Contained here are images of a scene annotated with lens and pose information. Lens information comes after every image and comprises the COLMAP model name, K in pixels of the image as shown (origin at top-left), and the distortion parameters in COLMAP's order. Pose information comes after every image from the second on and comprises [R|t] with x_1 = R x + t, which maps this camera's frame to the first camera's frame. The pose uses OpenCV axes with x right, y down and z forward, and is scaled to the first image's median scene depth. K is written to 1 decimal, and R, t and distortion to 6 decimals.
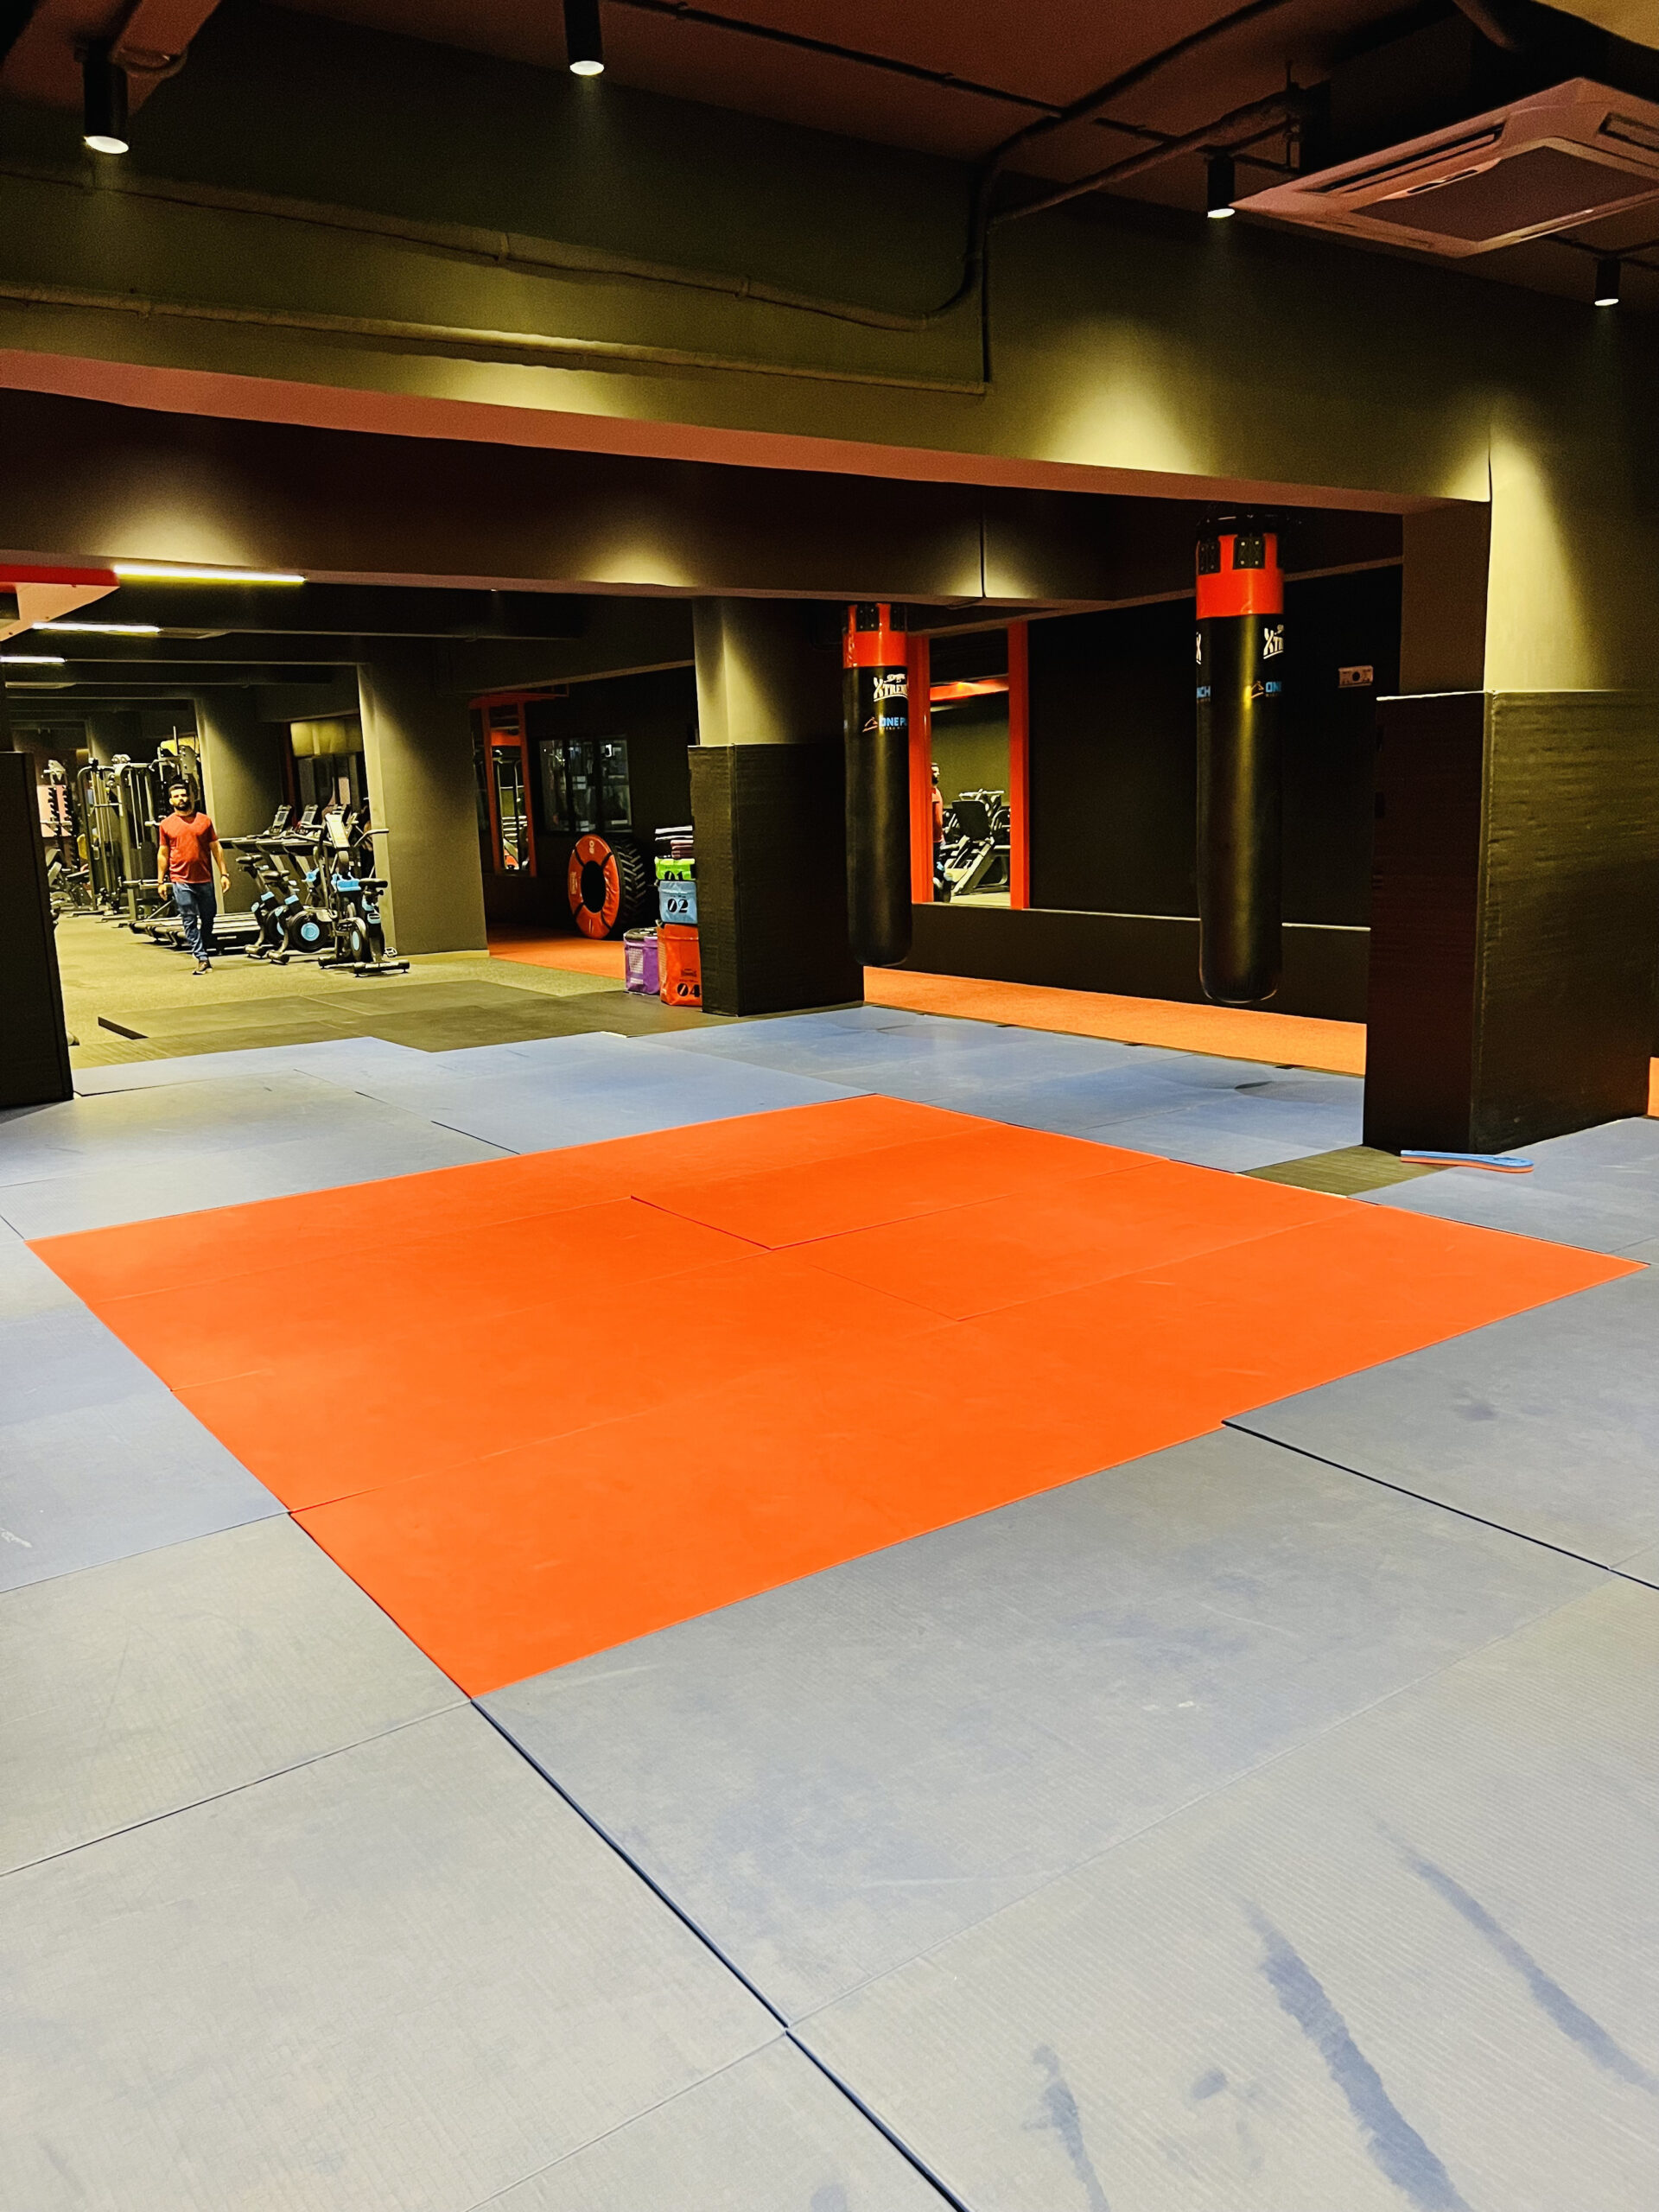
lens RADIAL K [[1691.3, 0, 829.5], [0, 1691.3, 1106.0], [0, 0, 1]] dist [0.089658, -0.002172]
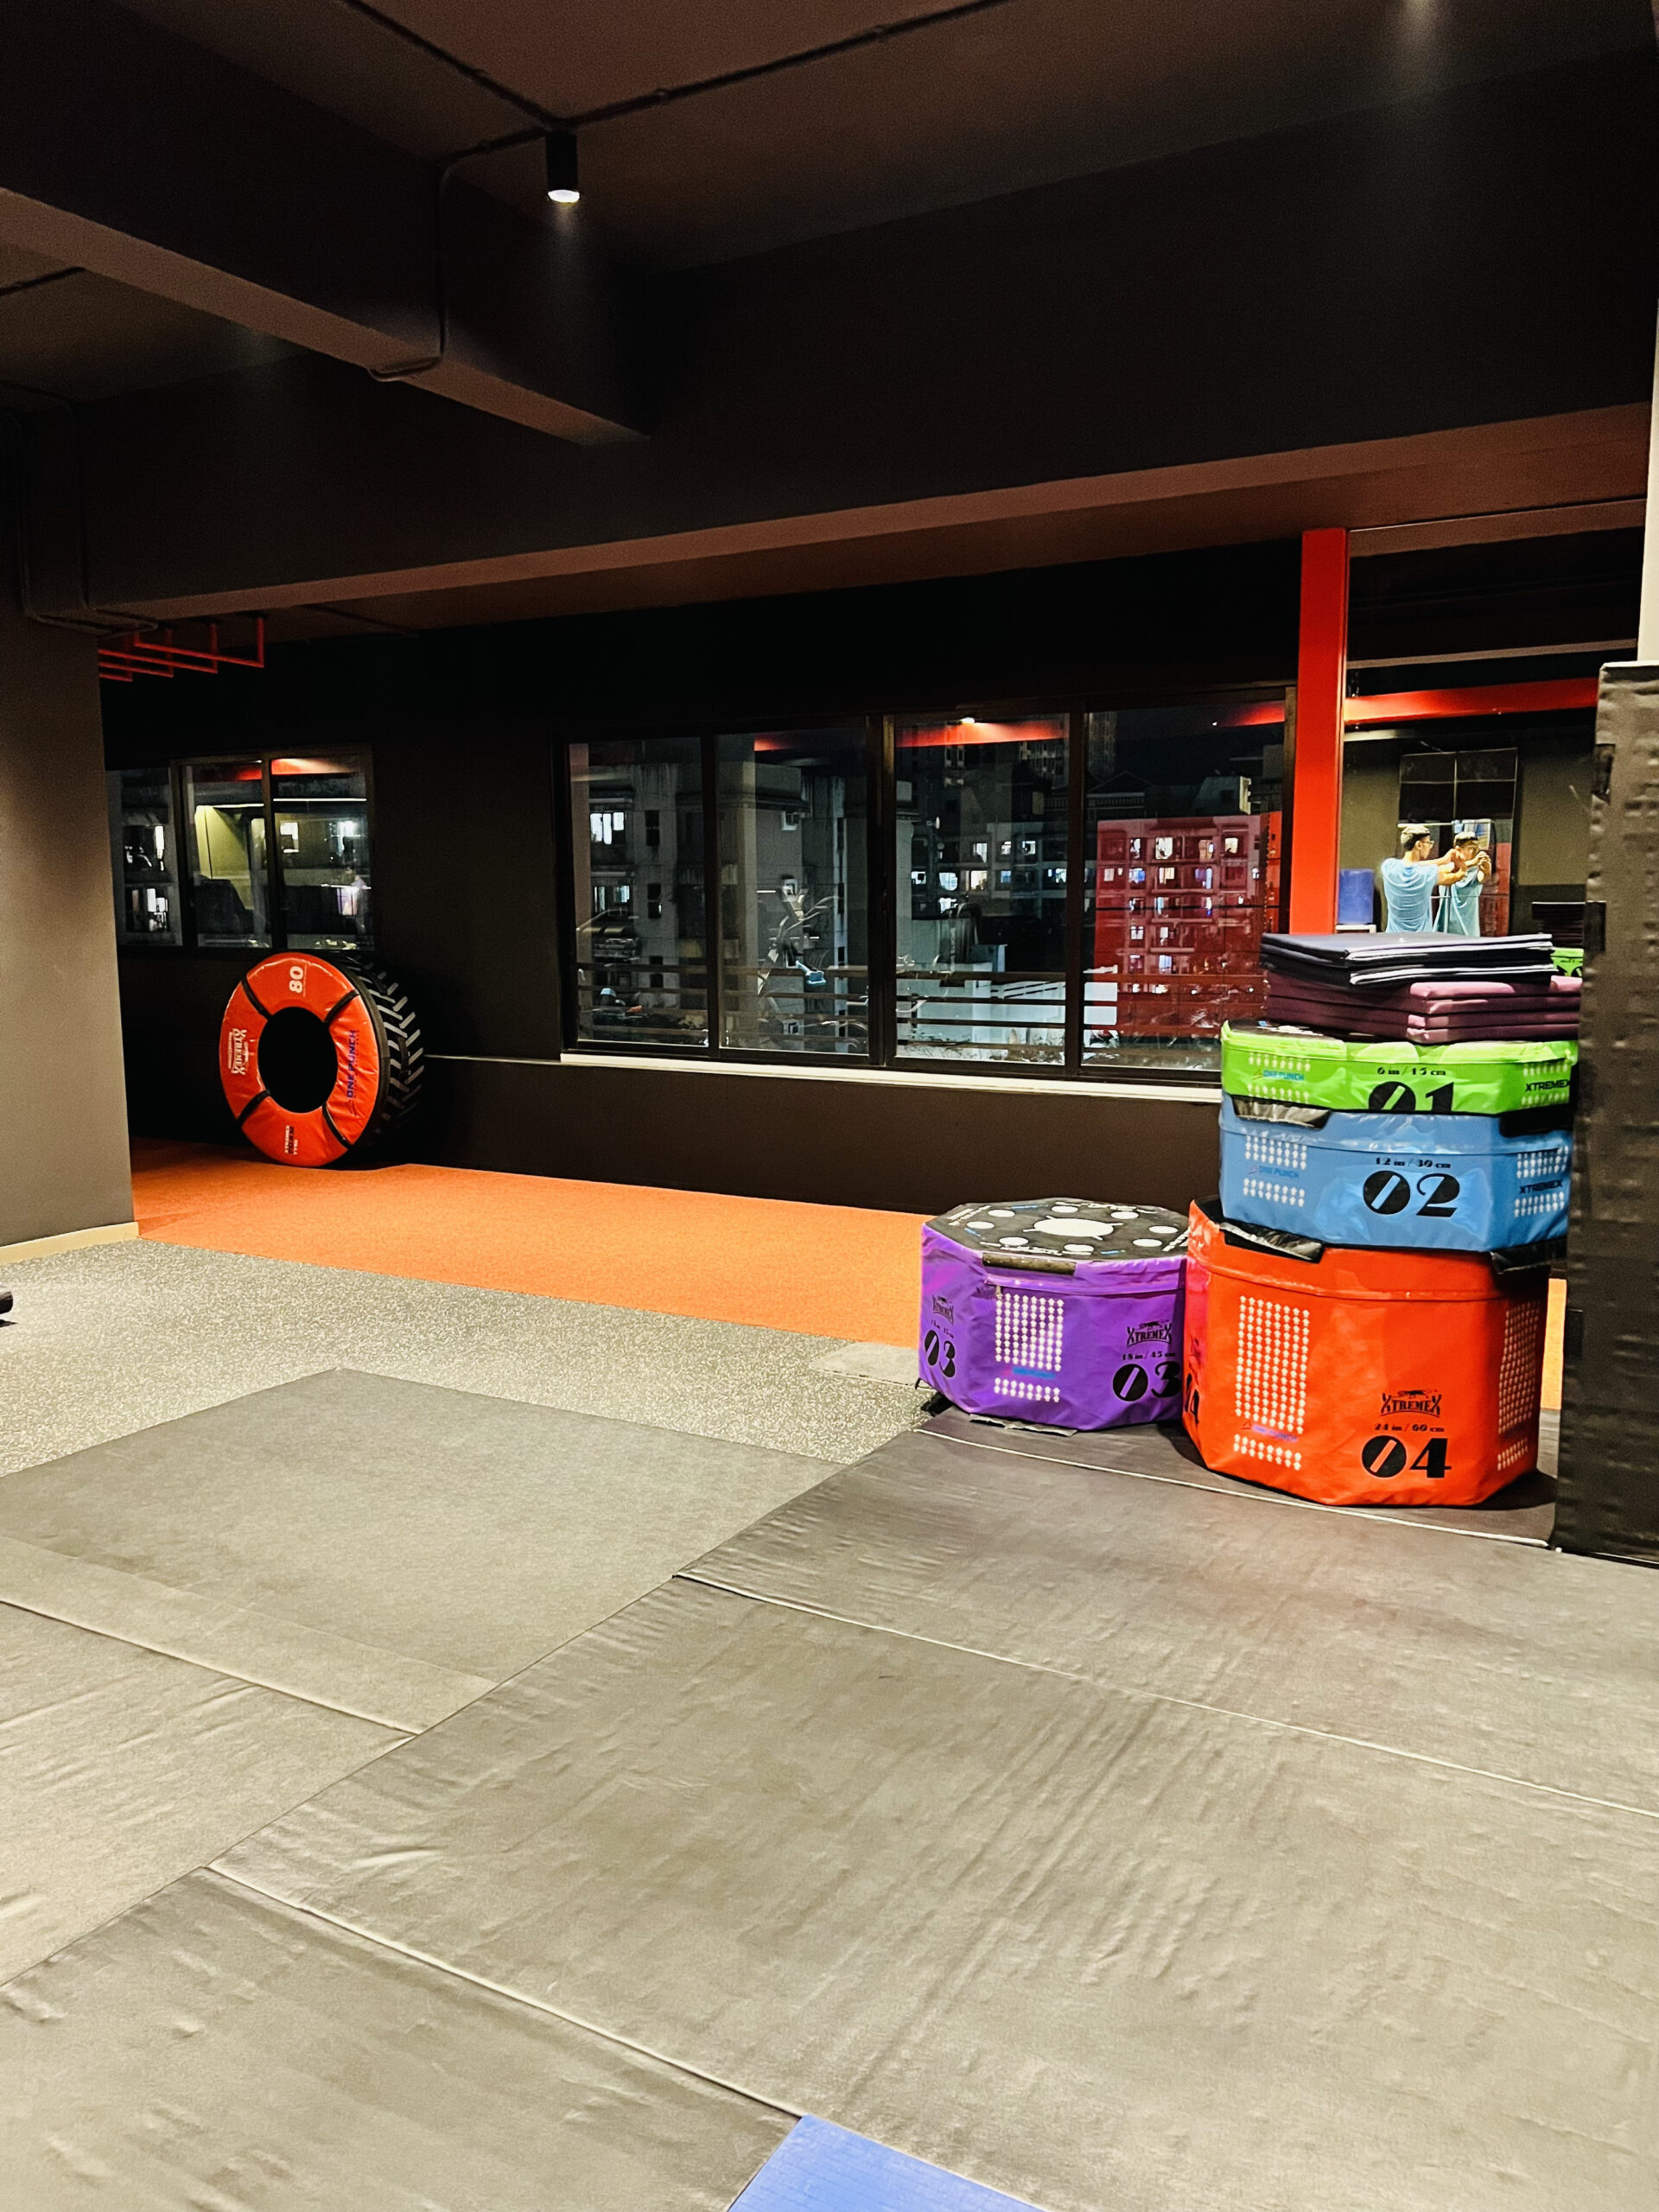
lens RADIAL K [[1691.3, 0, 829.5], [0, 1691.3, 1106.0], [0, 0, 1]] dist [0.089658, -0.002172]
pose [[0.911627, -0.035119, 0.409516, -0.205830], [0.062471, 0.996606, -0.053601, -0.082190], [-0.406244, 0.074447, 0.910727, 0.504351]]
